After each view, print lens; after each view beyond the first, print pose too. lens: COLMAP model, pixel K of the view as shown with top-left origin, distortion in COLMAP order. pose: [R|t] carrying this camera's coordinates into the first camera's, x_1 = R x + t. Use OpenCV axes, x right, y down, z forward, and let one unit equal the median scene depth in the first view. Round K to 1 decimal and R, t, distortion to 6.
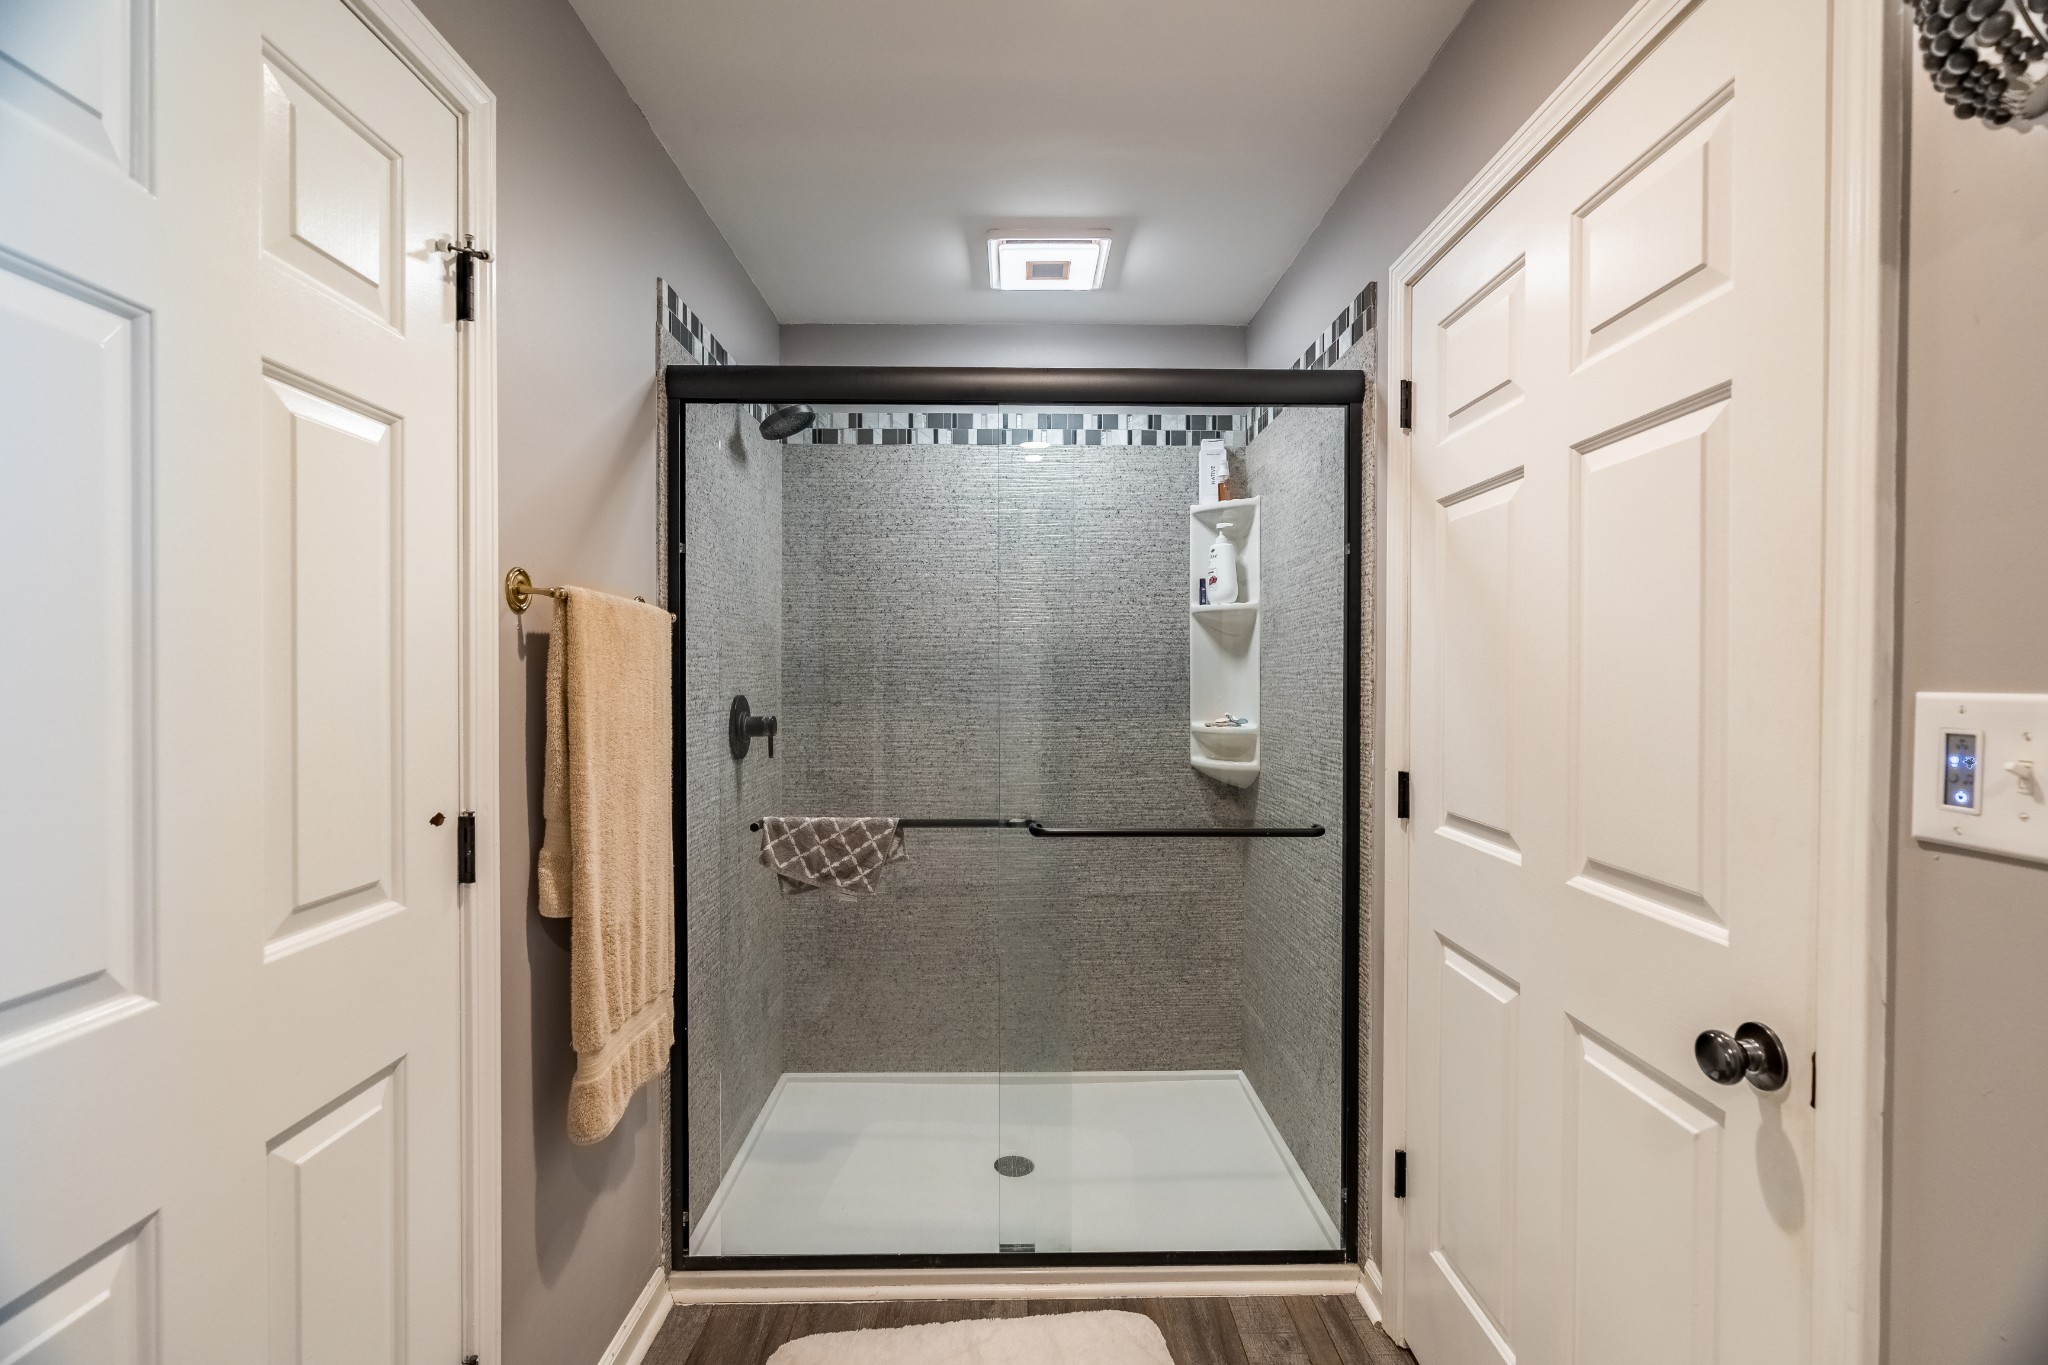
lens RADIAL K [[940.5, 0, 1016.9], [0, 940.5, 684.2], [0, 0, 1]] dist [-0.011131, 0.001091]
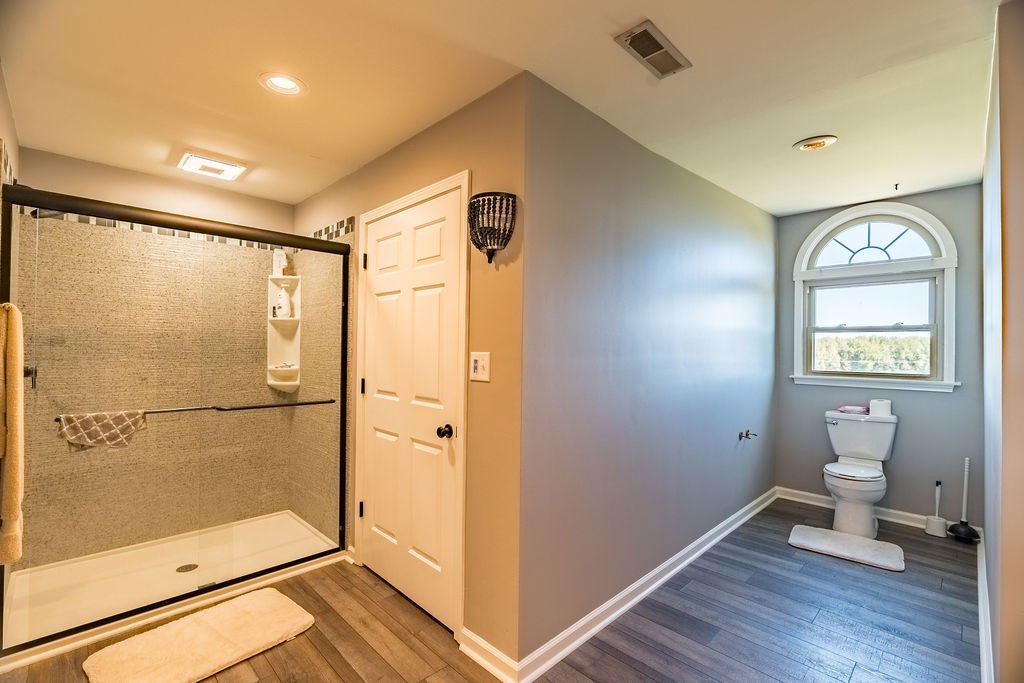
lens RADIAL K [[470.2, 0, 508.5], [0, 470.2, 342.3], [0, 0, 1]] dist [-0.011131, 0.001091]
pose [[0.731391, 0.015889, 0.681773, -0.249850], [-0.003296, 0.999799, -0.019766, 0.001767], [-0.681950, 0.012210, 0.731297, -0.392442]]
